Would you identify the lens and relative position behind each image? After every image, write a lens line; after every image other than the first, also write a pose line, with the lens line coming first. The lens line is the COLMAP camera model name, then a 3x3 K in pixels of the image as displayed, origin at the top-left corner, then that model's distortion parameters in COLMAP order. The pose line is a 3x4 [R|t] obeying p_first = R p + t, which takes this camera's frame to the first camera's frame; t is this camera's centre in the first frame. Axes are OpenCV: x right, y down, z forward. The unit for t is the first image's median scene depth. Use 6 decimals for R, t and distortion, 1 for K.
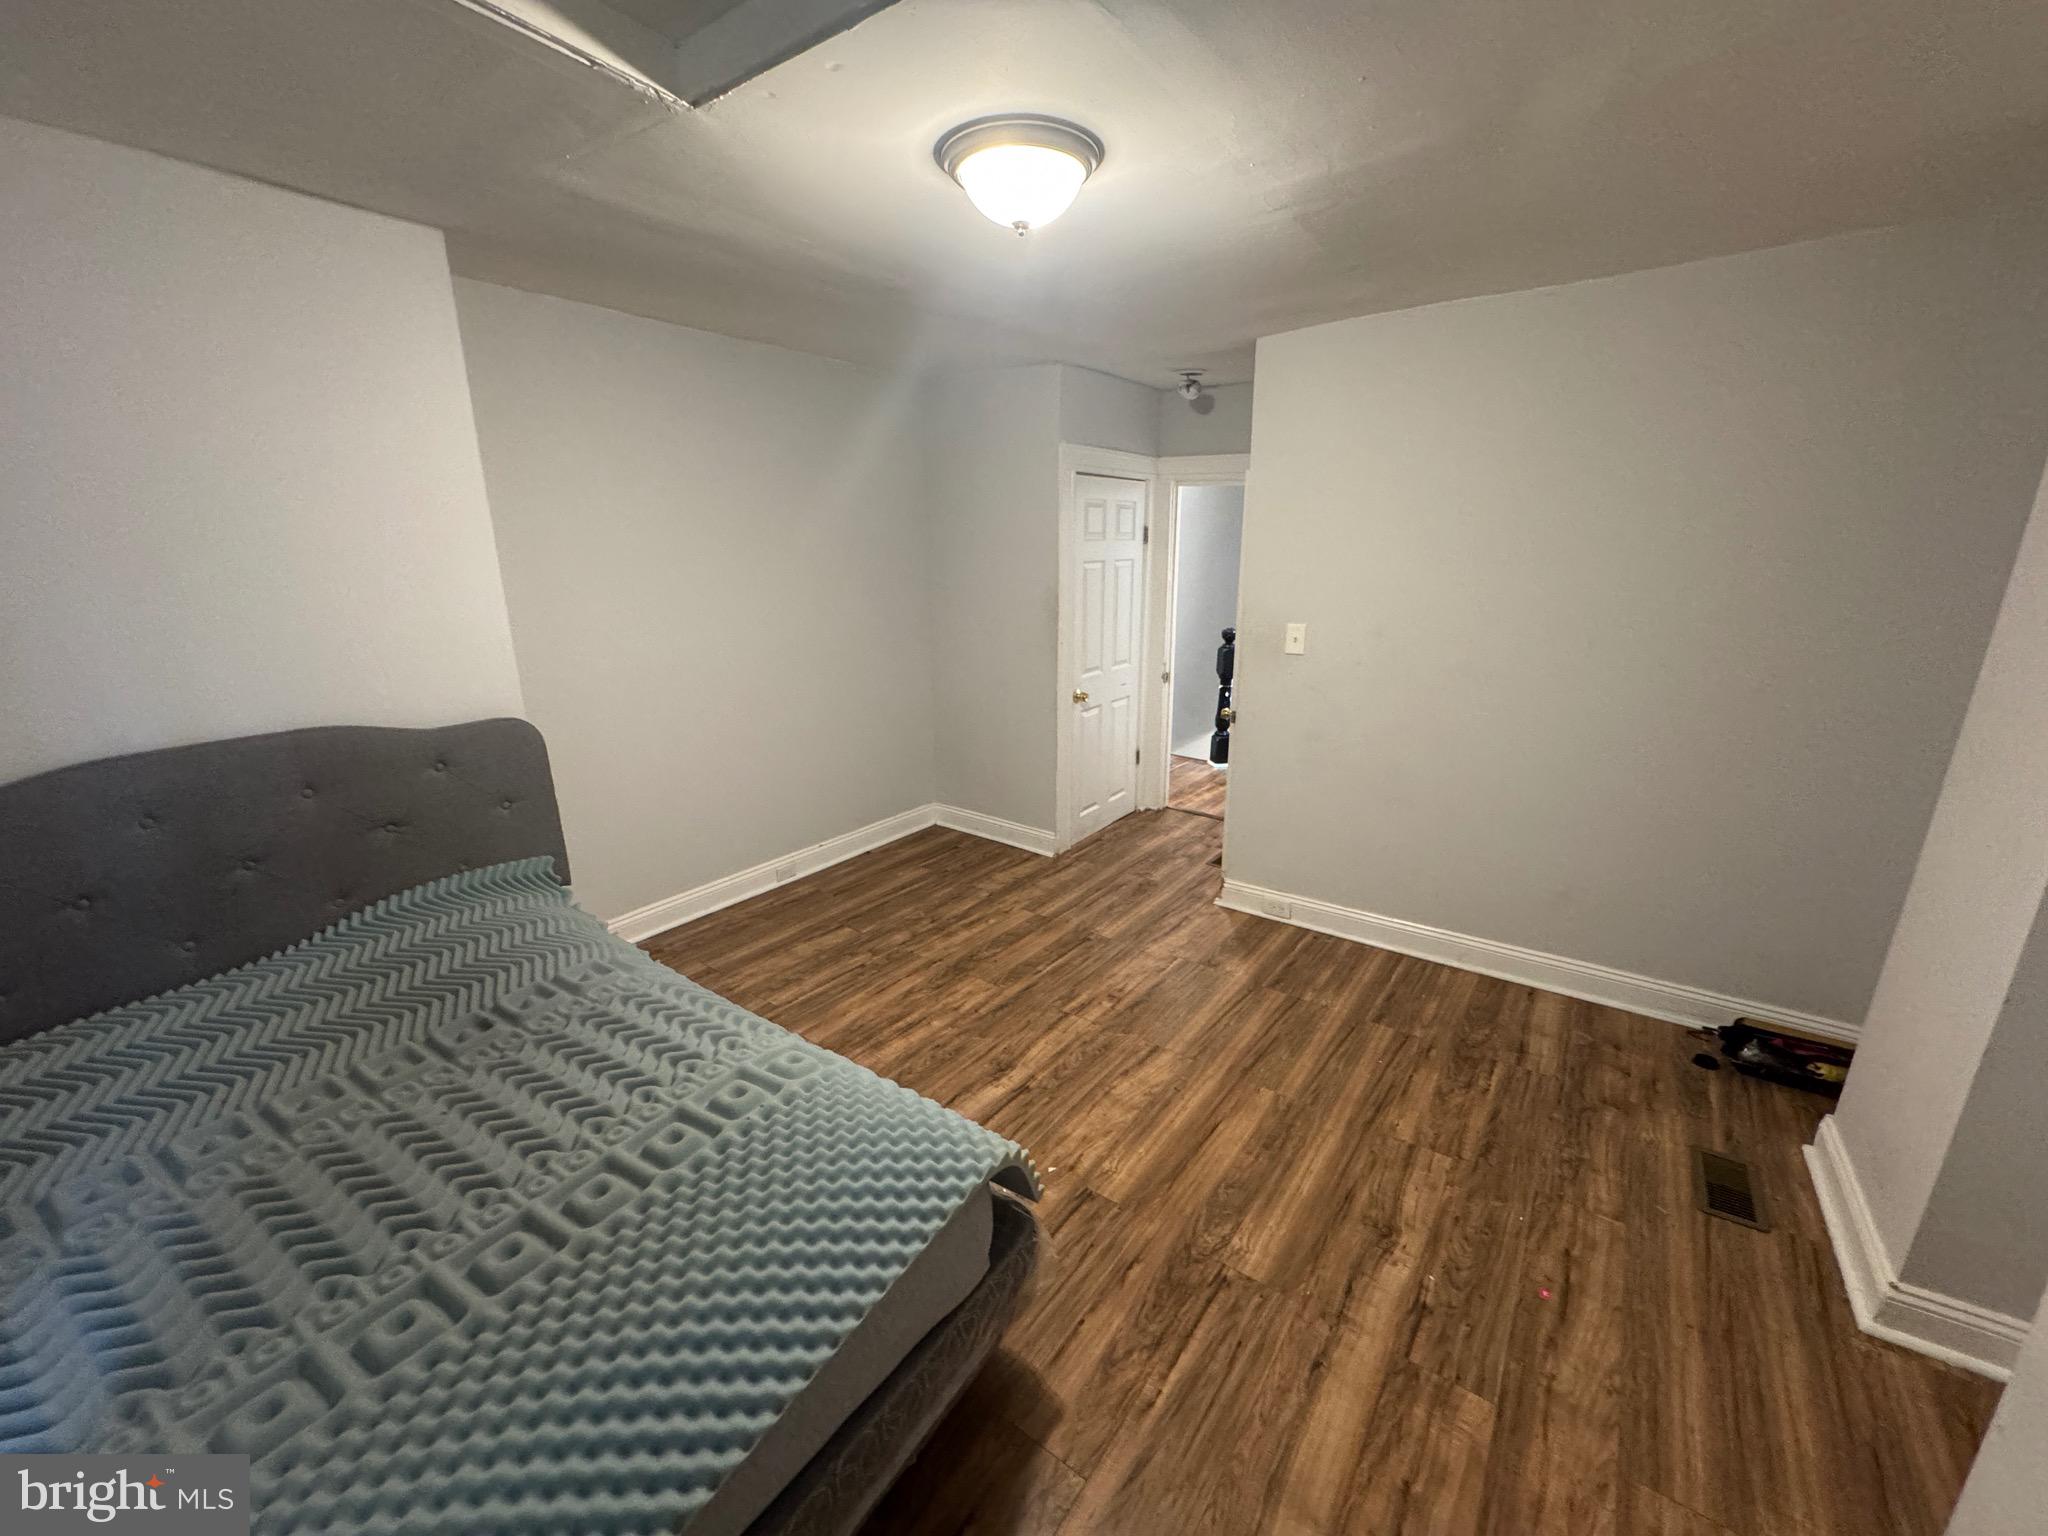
lens RADIAL K [[824.6, 0, 1026.8], [0, 824.6, 774.2], [0, 0, 1]] dist [-0.004108, 0.000446]
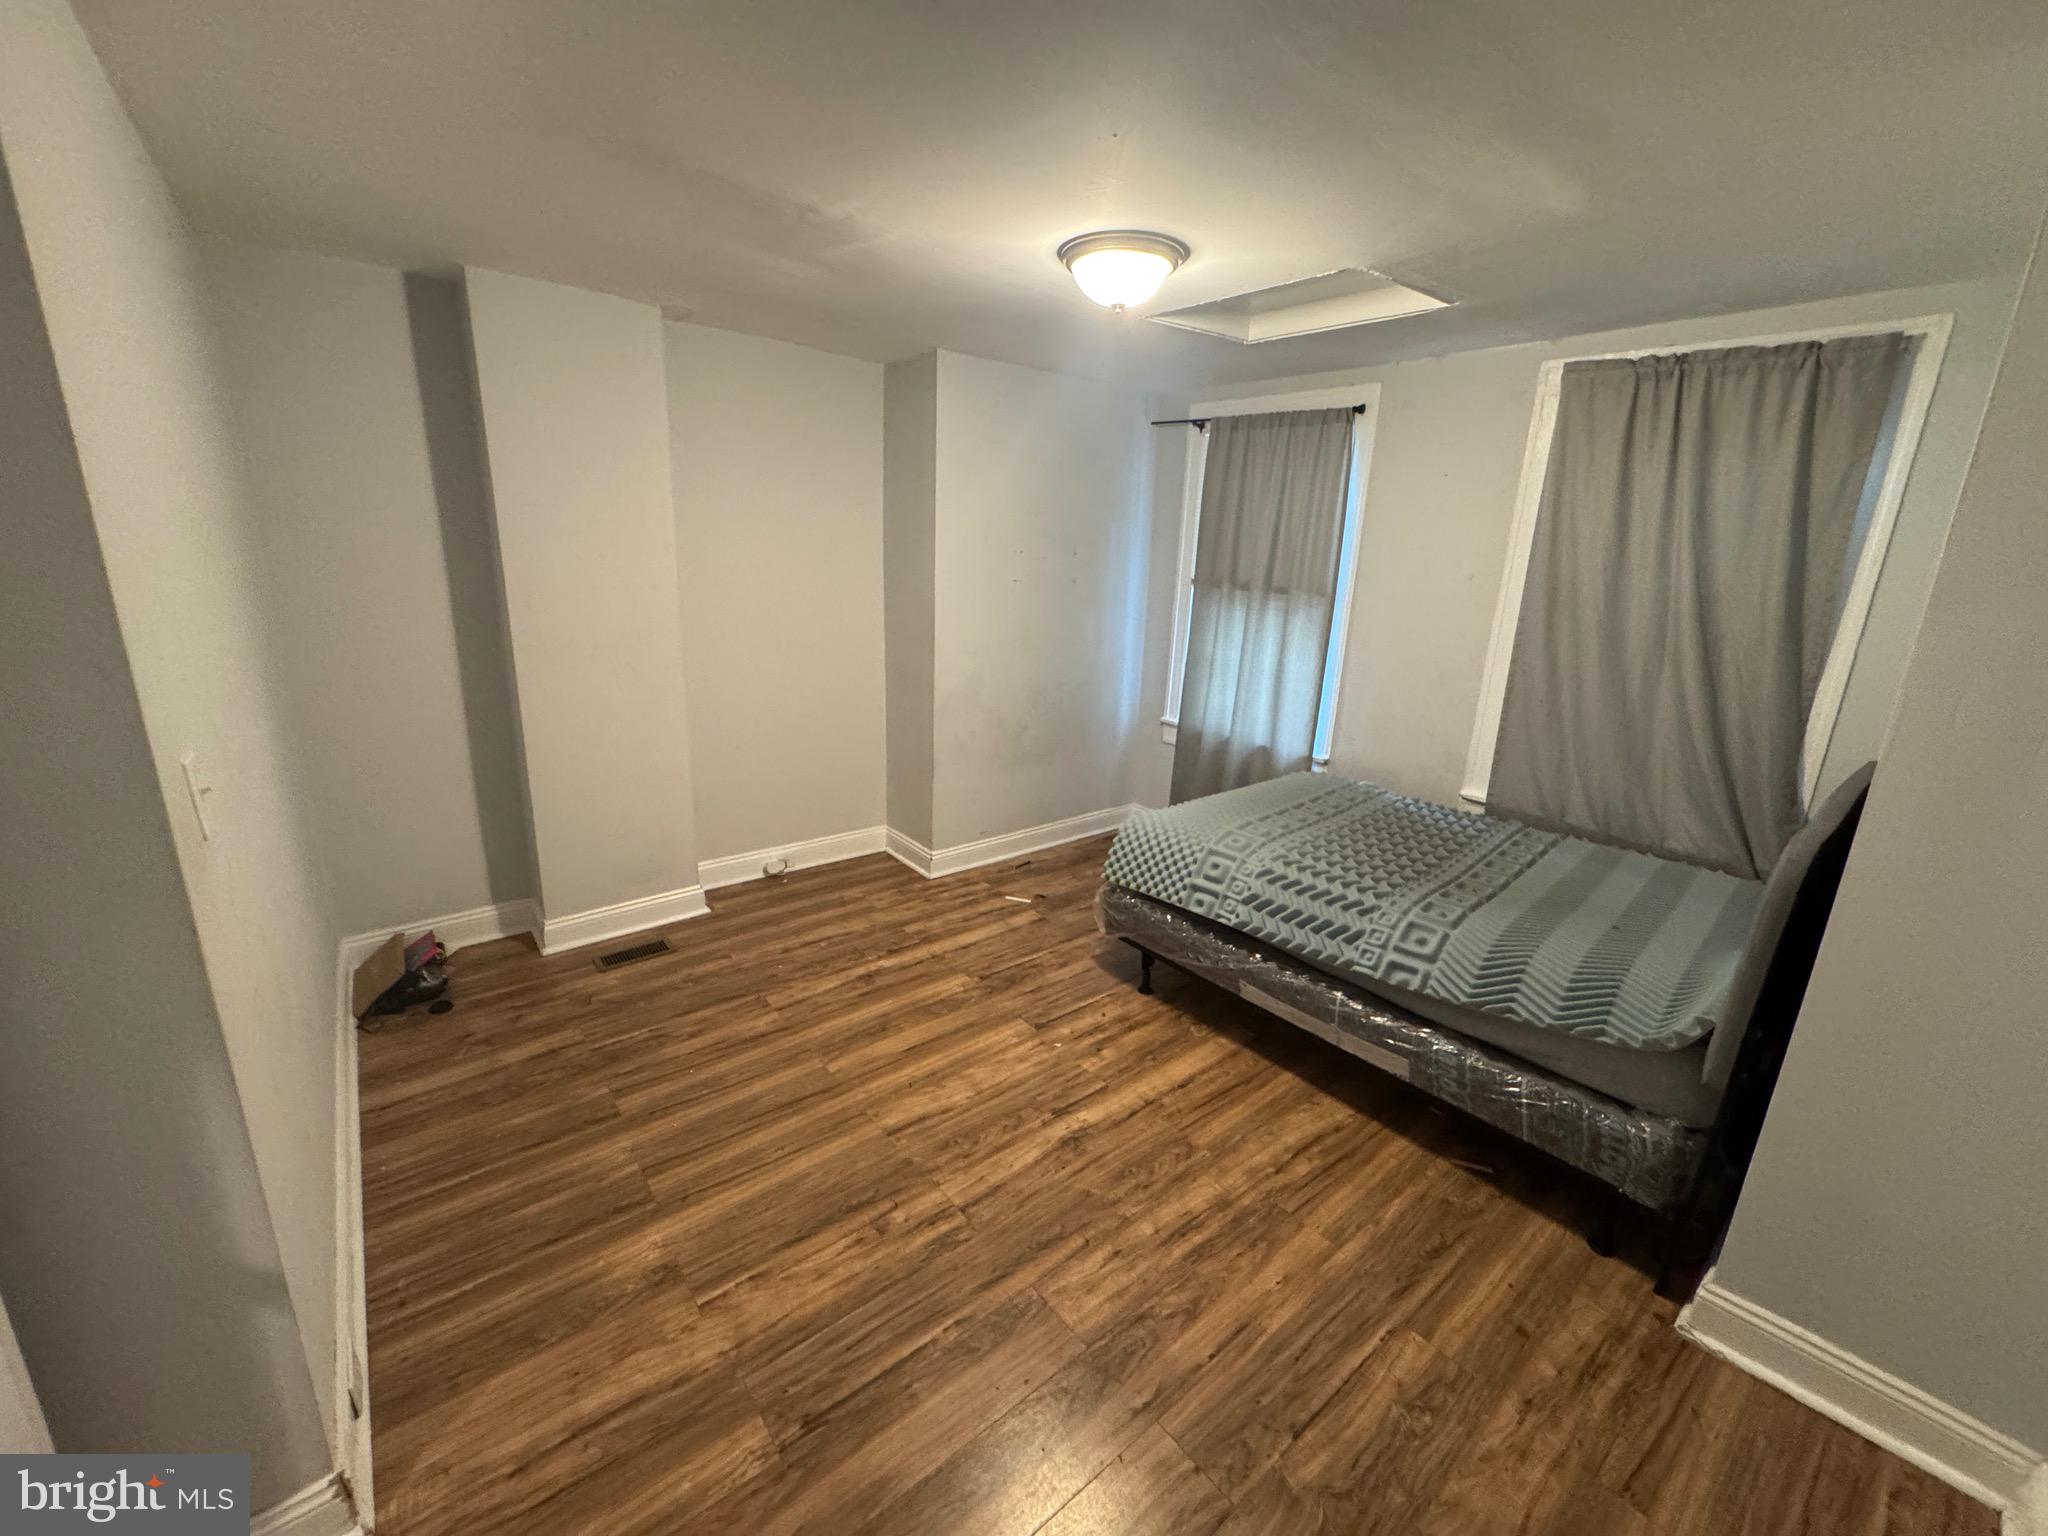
lens RADIAL K [[824.6, 0, 1025.3], [0, 824.6, 759.6], [0, 0, 1]] dist [-0.004108, 0.000446]
pose [[-0.966128, -0.091835, 0.241170, -0.172230], [0.042307, 0.865531, 0.499065, -0.493371], [-0.254572, 0.492364, -0.832329, 1.710860]]
